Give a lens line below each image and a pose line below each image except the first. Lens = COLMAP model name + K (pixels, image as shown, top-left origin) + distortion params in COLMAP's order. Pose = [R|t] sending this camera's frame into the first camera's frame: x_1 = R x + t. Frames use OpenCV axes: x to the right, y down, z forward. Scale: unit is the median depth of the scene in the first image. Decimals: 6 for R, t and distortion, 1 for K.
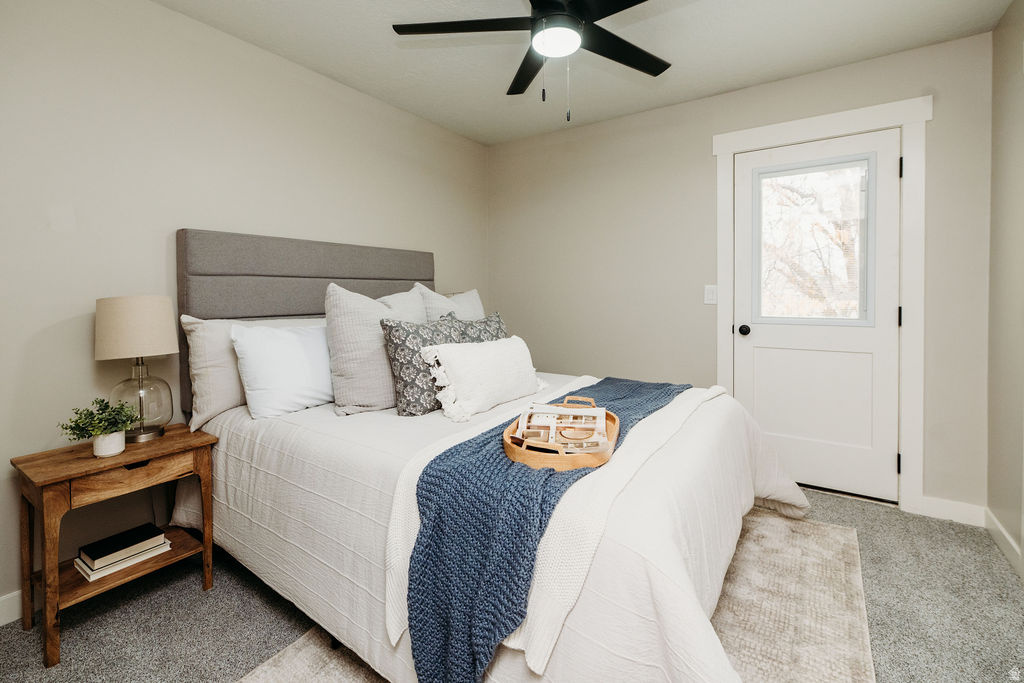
lens RADIAL K [[431.3, 0, 513.7], [0, 431.3, 299.1], [0, 0, 1]] dist [-0.000056, -0.000038]
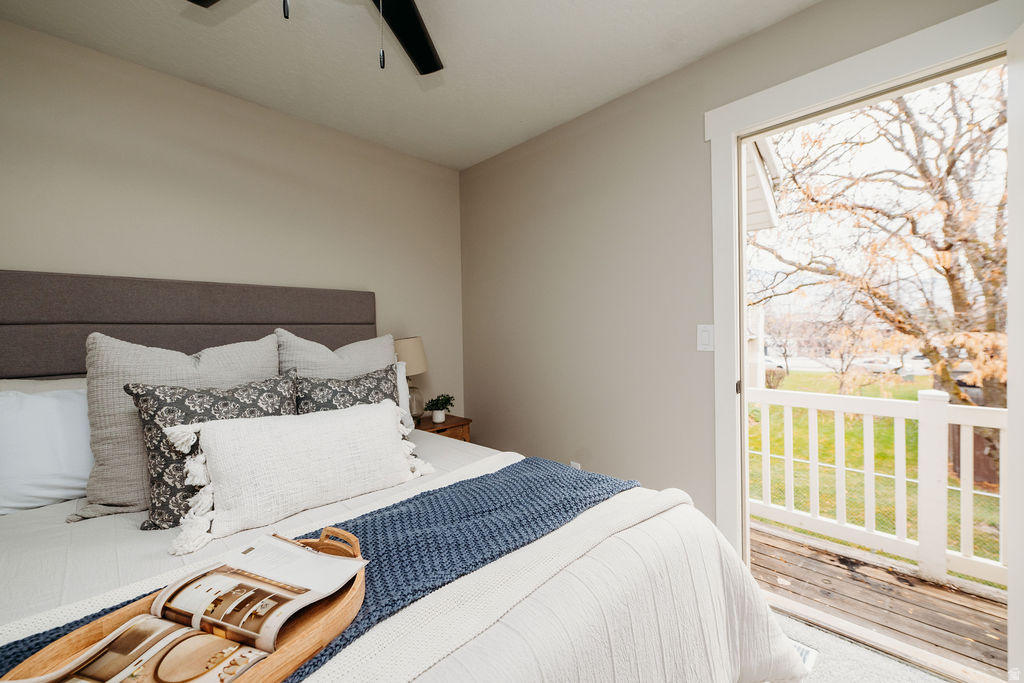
lens RADIAL K [[399.9, 0, 512.0], [0, 399.9, 341.5], [0, 0, 1]] dist [0.001627, 0.000240]
pose [[0.984107, -0.008838, -0.177356, 0.355393], [0.010468, 0.999911, 0.008259, -0.017934], [0.177268, -0.009984, 0.984112, 0.400353]]
